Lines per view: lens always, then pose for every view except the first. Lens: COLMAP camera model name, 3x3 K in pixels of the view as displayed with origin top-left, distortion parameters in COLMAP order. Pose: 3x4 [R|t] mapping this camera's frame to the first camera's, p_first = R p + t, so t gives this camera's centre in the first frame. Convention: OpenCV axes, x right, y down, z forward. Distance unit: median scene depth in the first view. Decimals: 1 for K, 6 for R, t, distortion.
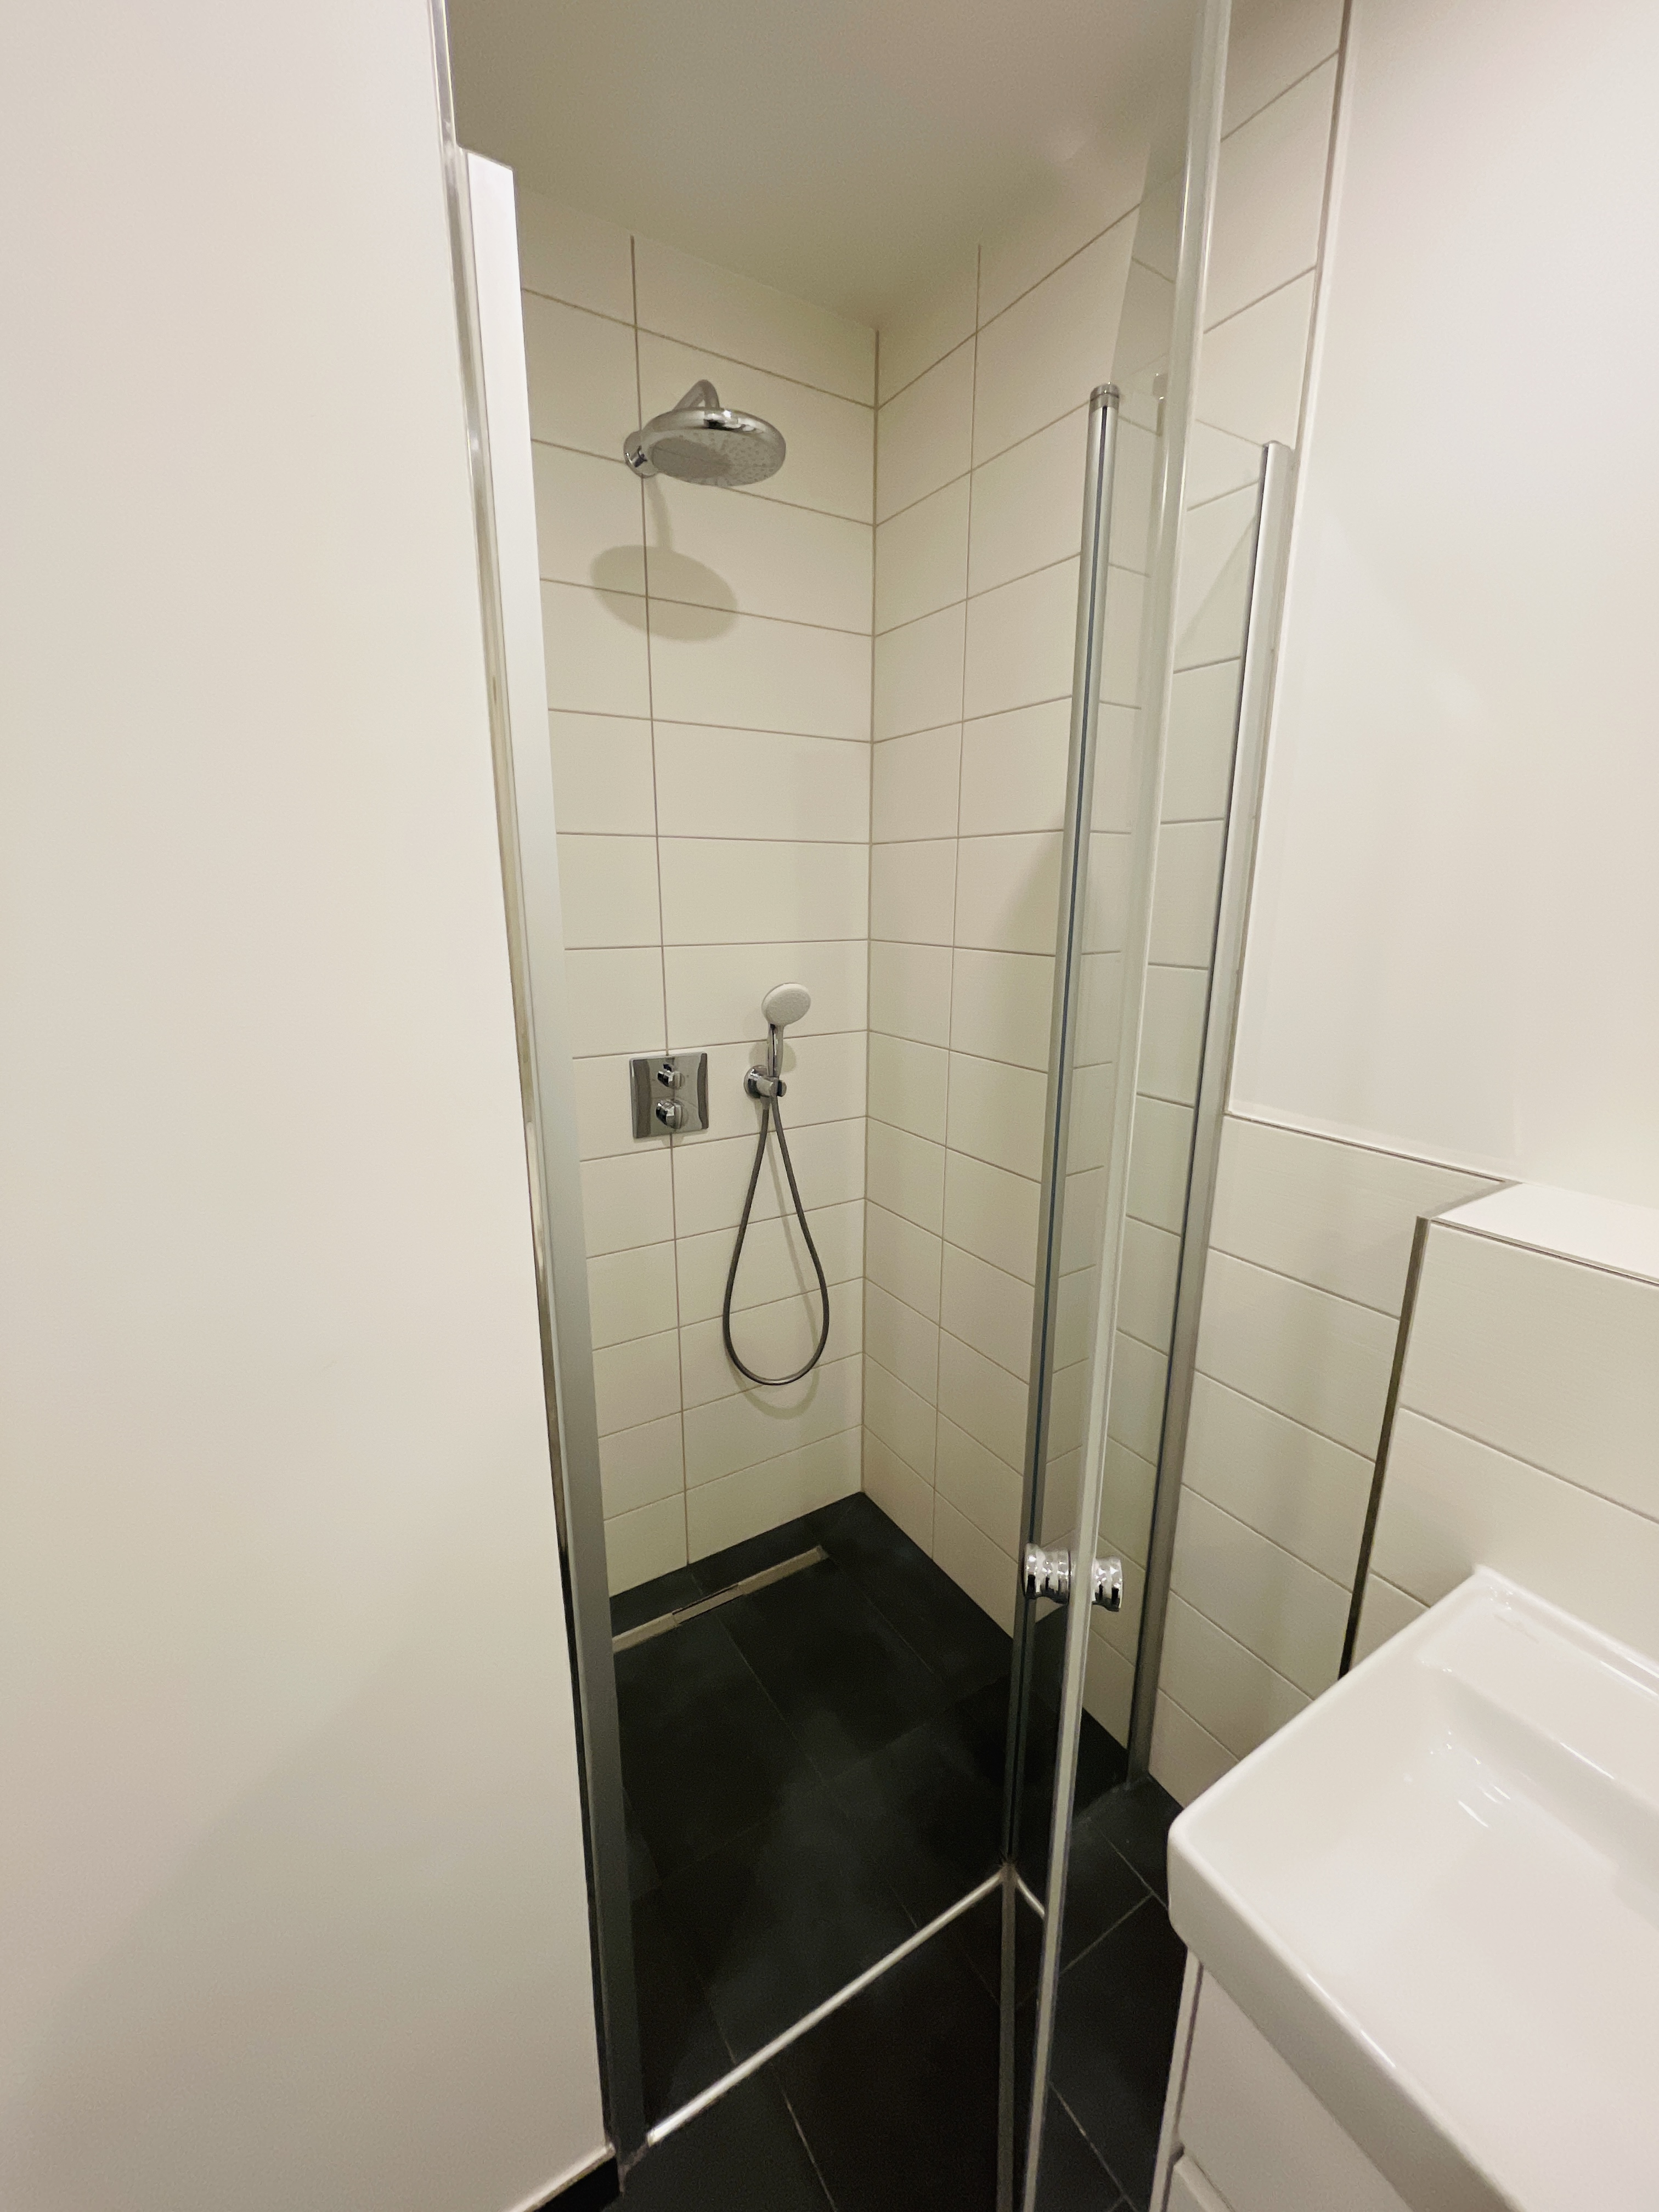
lens RADIAL K [[886.0, 0, 833.1], [0, 886.0, 1107.0], [0, 0, 1]] dist [0.008203, -0.002019]
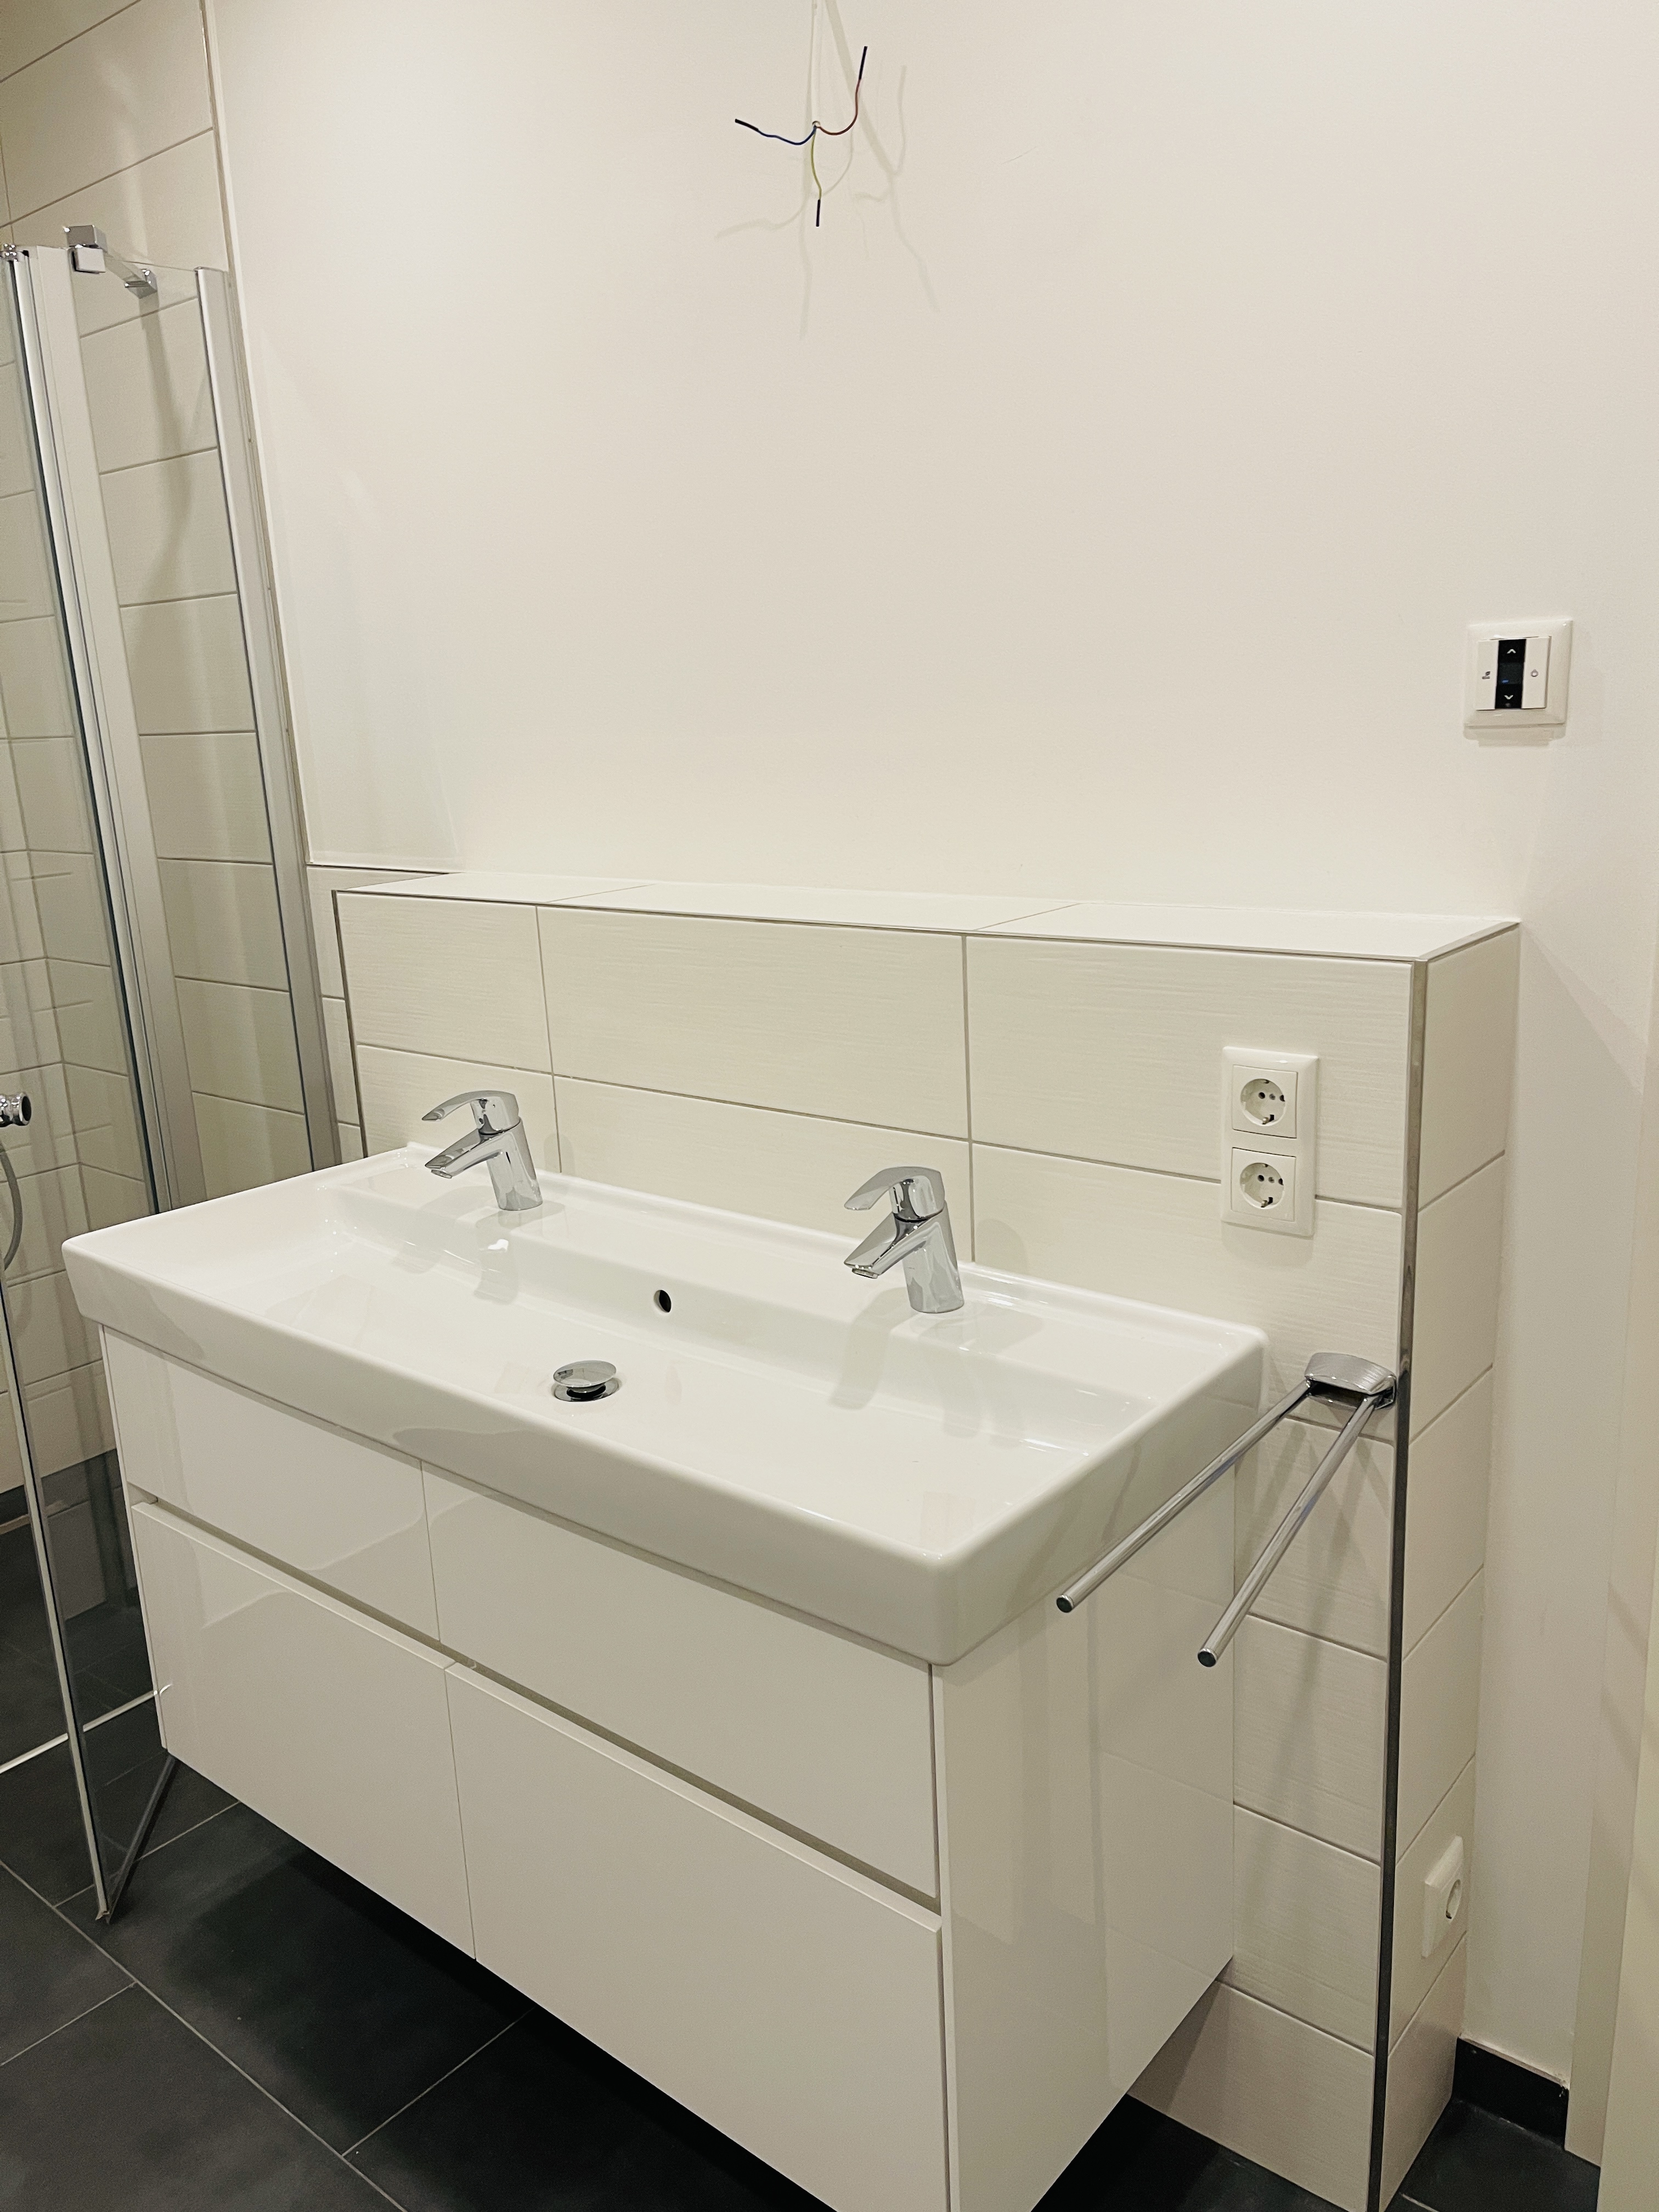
lens RADIAL K [[1668.4, 0, 773.2], [0, 1668.4, 1098.9], [0, 0, 1]] dist [0.067507, -0.082145]
pose [[0.954827, -0.116412, 0.273412, 0.279130], [0.118984, 0.992870, 0.007216, 0.241467], [-0.272303, 0.025642, 0.961870, -0.772604]]
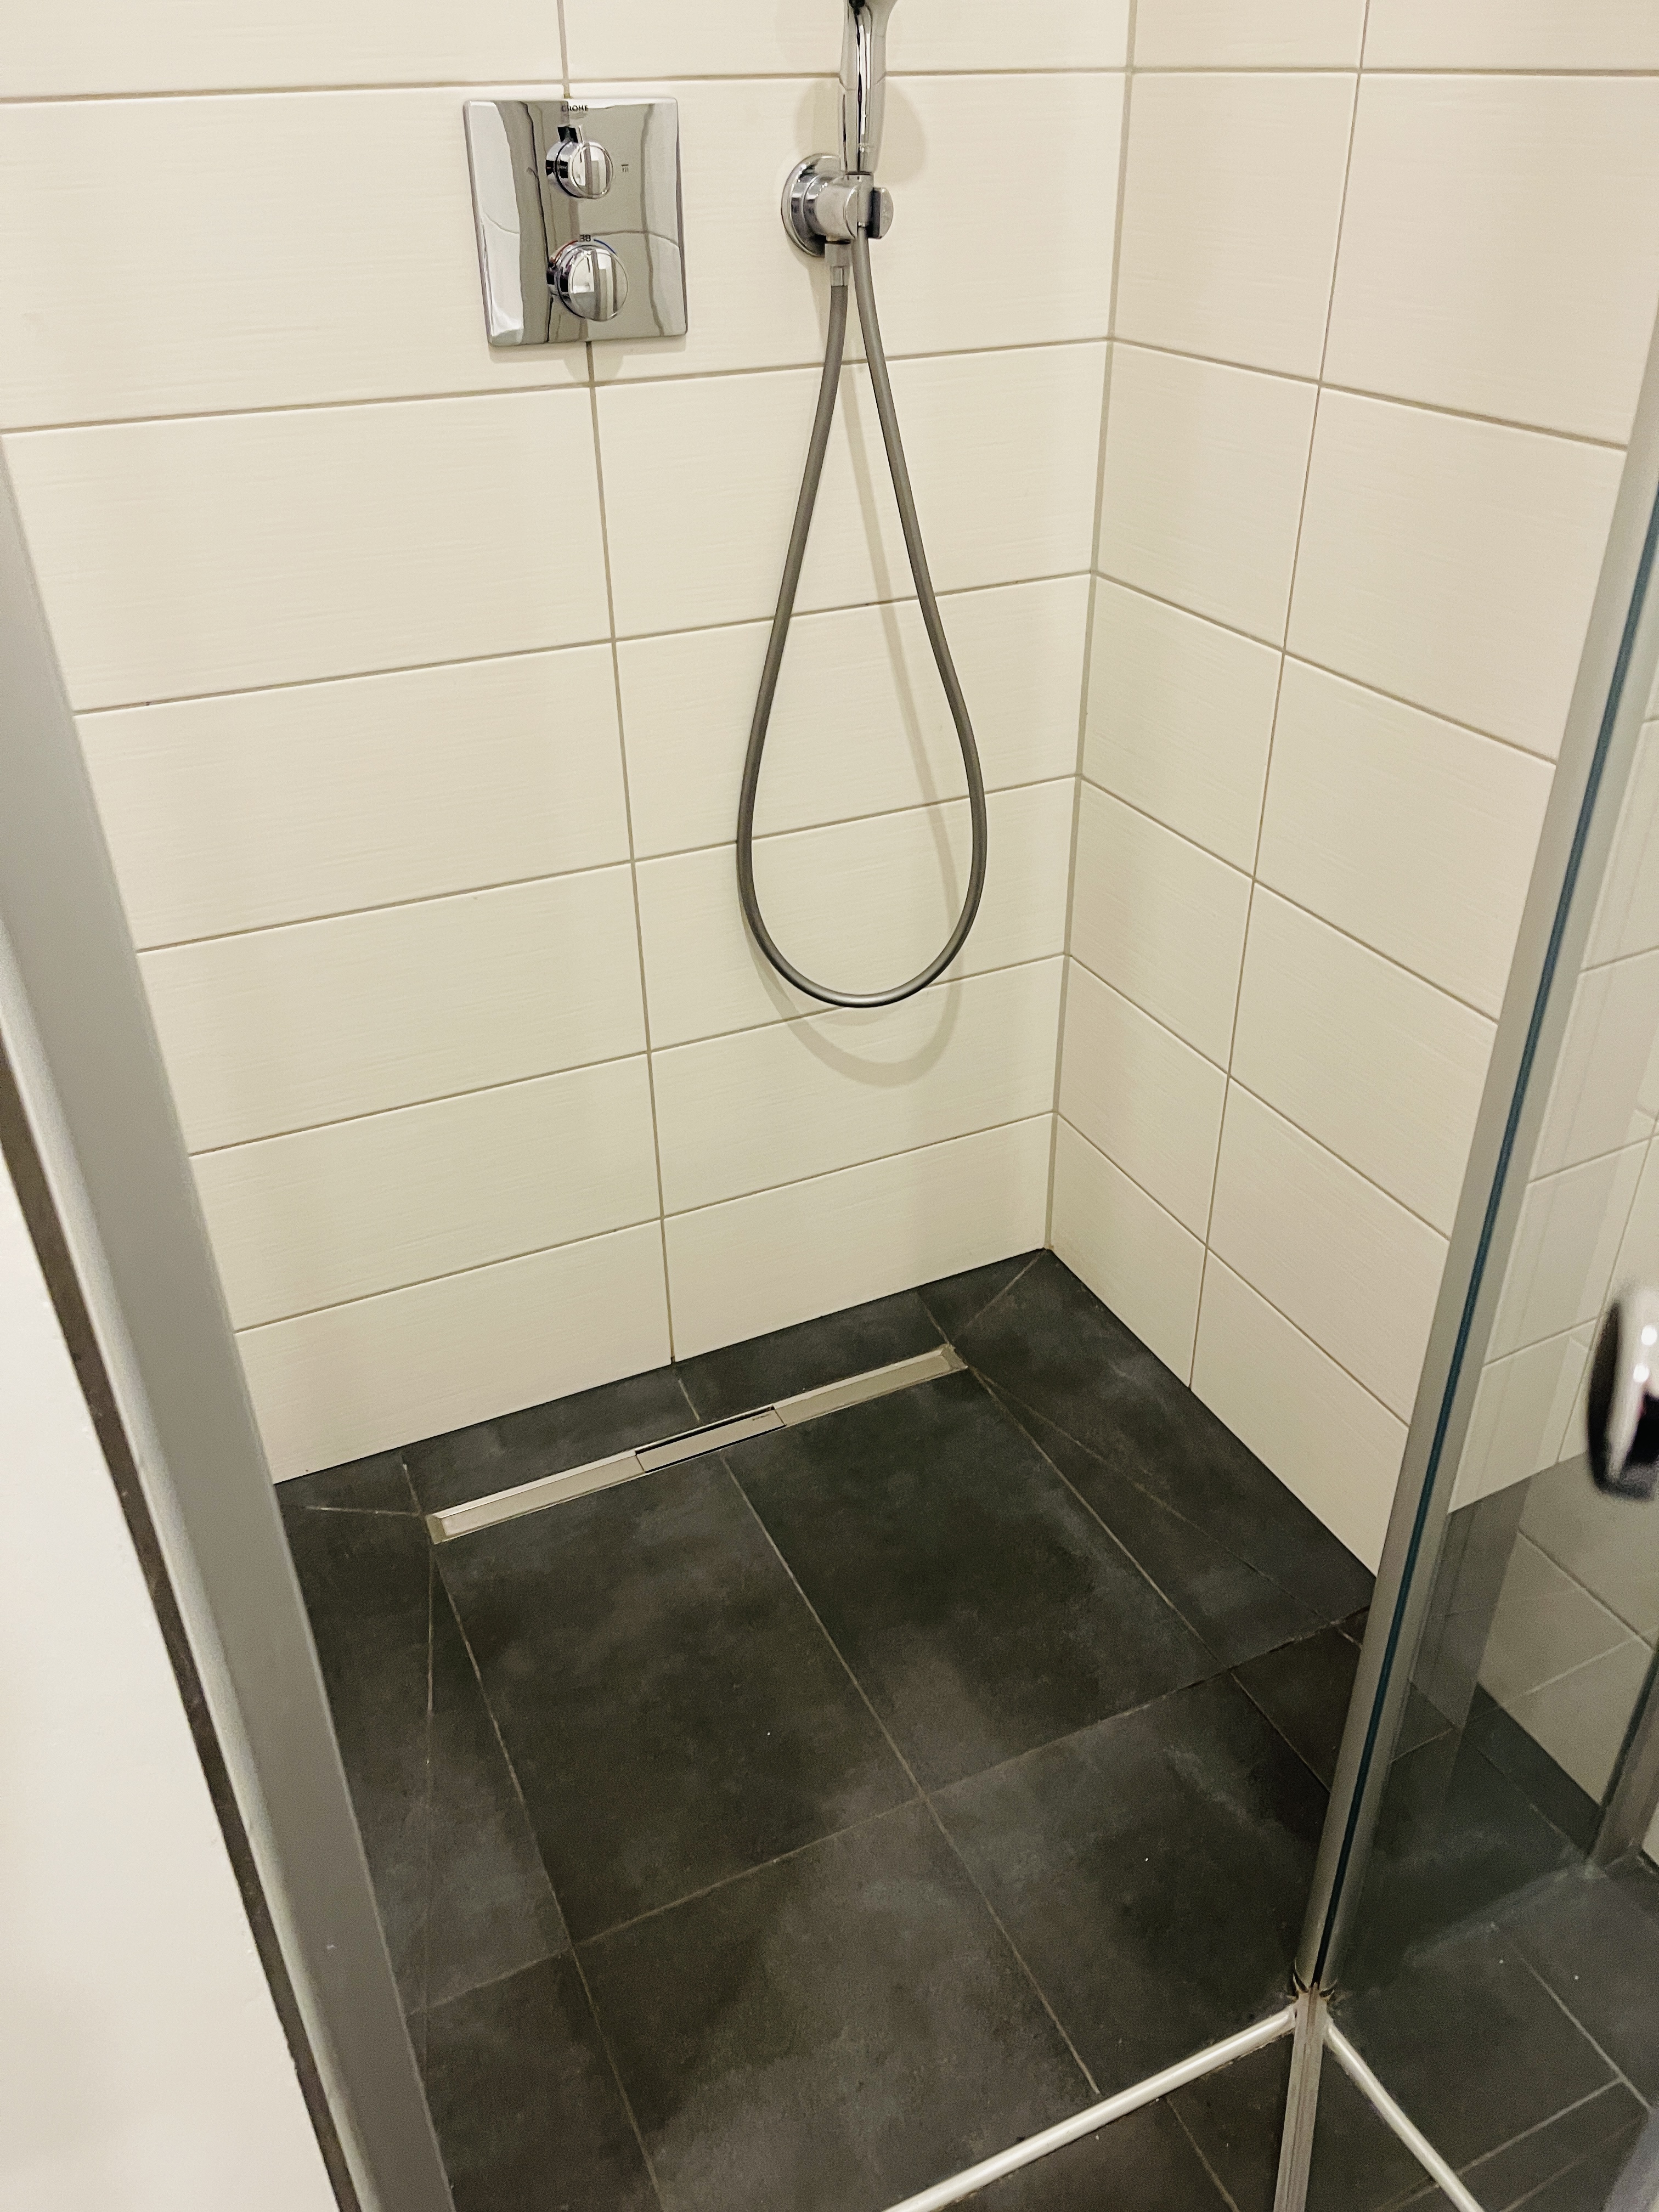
lens RADIAL K [[1668.4, 0, 832.8], [0, 1668.4, 1098.7], [0, 0, 1]] dist [0.067507, -0.082145]
pose [[0.991907, 0.051220, -0.116178, 0.024174], [-0.013886, 0.953293, 0.301729, 0.121373], [0.126206, -0.297674, 0.946289, 0.227466]]
